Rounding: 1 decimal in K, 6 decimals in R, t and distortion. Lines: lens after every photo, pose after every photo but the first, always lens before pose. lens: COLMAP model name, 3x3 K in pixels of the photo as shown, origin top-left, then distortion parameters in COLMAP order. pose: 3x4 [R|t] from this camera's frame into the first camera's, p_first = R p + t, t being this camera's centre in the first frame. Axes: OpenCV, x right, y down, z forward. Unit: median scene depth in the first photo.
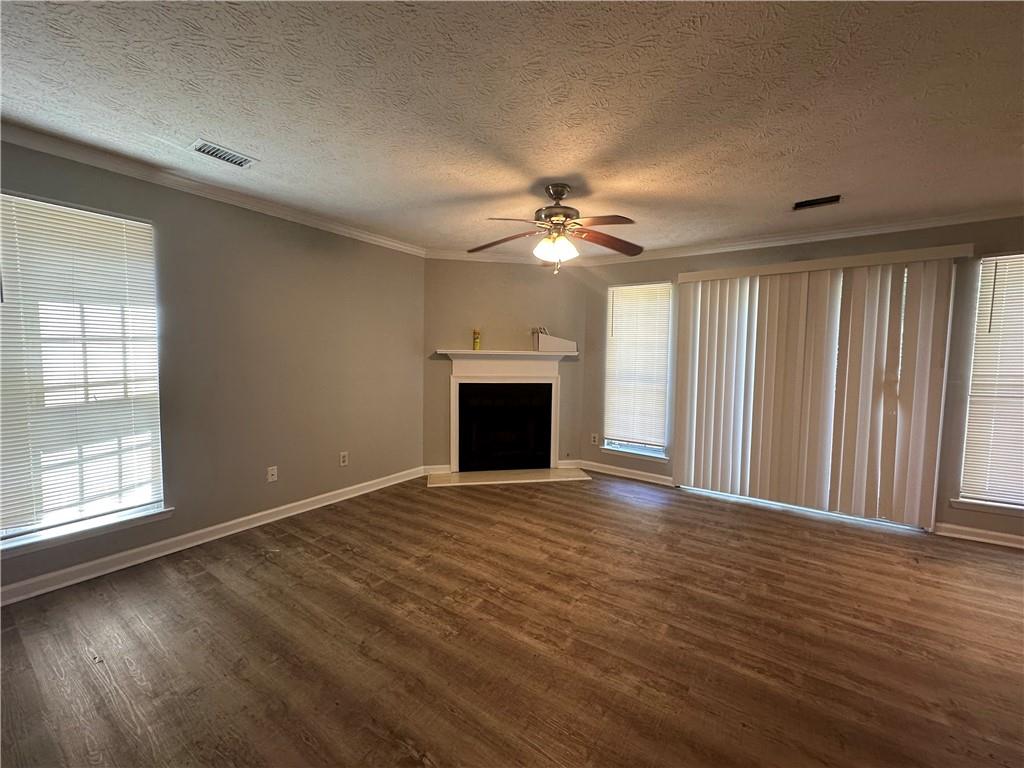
lens RADIAL K [[409.0, 0, 511.7], [0, 409.0, 384.1], [0, 0, 1]] dist [-0.002940, 0.001374]
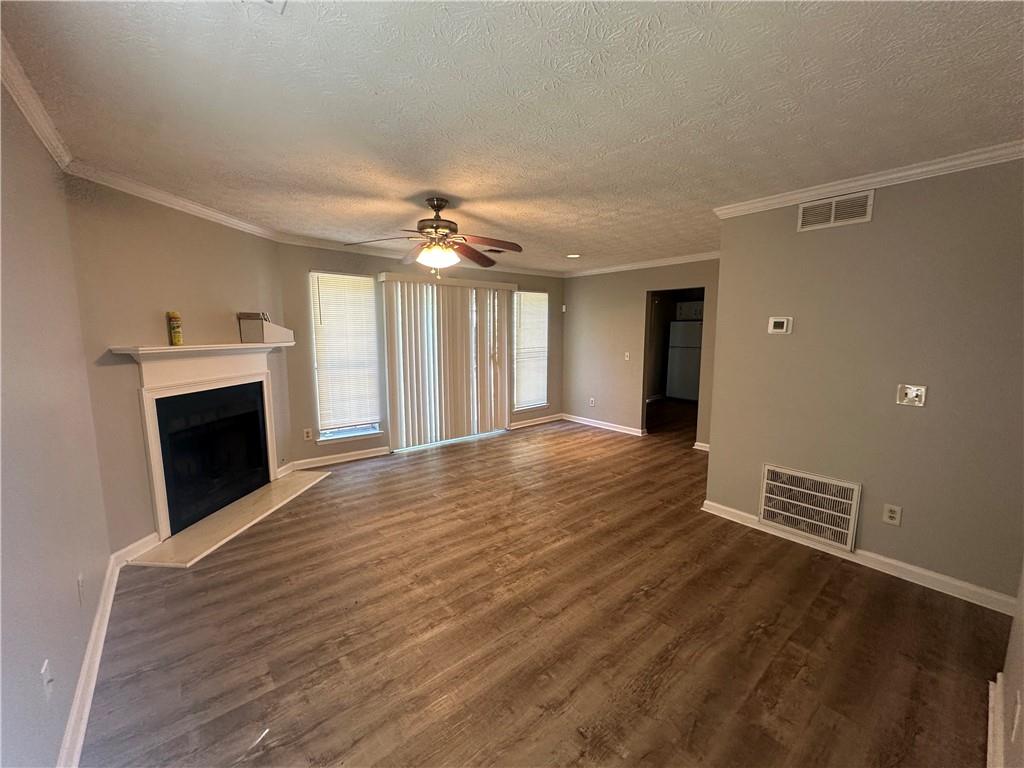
lens RADIAL K [[409.0, 0, 512.0], [0, 409.0, 383.9], [0, 0, 1]] dist [-0.002940, 0.001374]
pose [[0.265850, -0.134355, 0.954606, -0.875743], [0.066306, 0.990444, 0.120933, -0.097994], [-0.961731, 0.031146, 0.272218, 0.471016]]
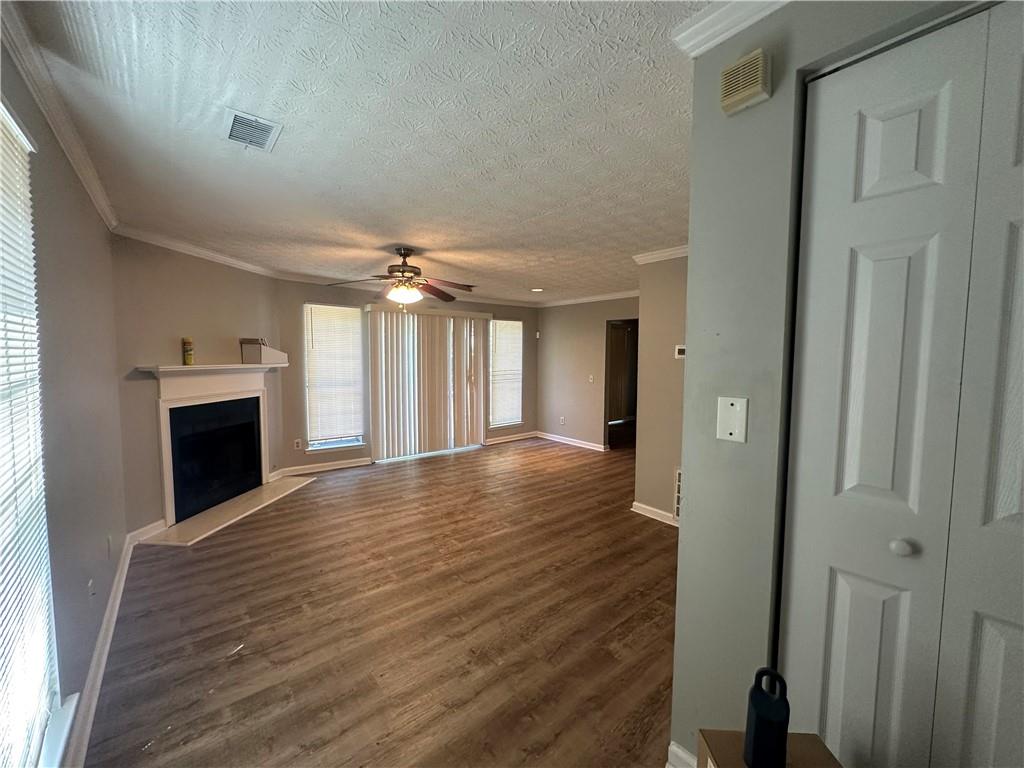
lens RADIAL K [[409.0, 0, 512.1], [0, 409.0, 383.7], [0, 0, 1]] dist [-0.002940, 0.001374]
pose [[0.275267, -0.075846, 0.958371, -1.035278], [0.059586, 0.996312, 0.061734, -0.087427], [-0.959519, 0.040113, 0.278772, 0.263504]]
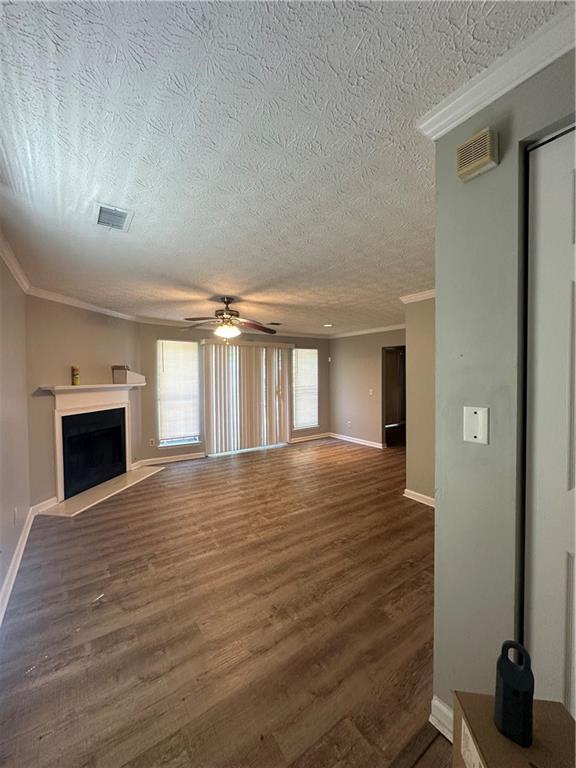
lens RADIAL K [[306.8, 0, 288.2], [0, 306.8, 383.6], [0, 0, 1]] dist [-0.002940, 0.001374]
pose [[0.351358, -0.039522, 0.935407, -1.013502], [0.072832, 0.997235, 0.014777, -0.086038], [-0.933404, 0.062935, 0.353264, 0.246740]]
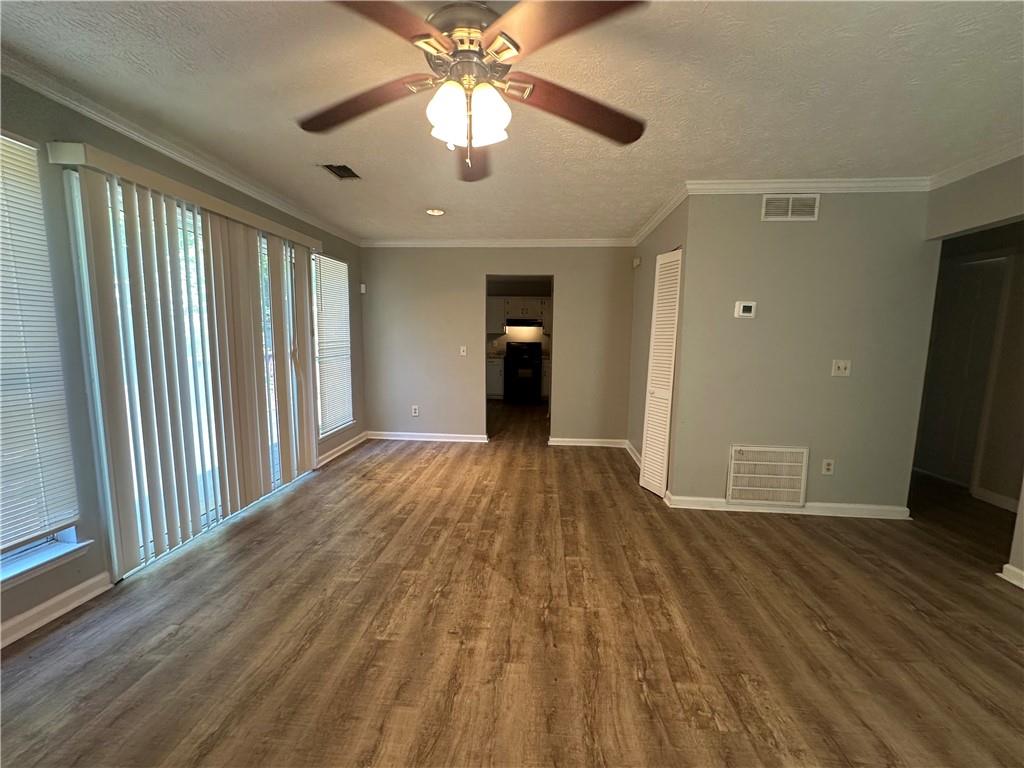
lens RADIAL K [[409.0, 0, 512.5], [0, 409.0, 384.2], [0, 0, 1]] dist [-0.002940, 0.001374]
pose [[-0.501308, -0.118498, 0.857116, -0.349444], [0.037735, 0.986642, 0.158476, -0.076066], [-0.864446, 0.111788, -0.490140, 1.134639]]
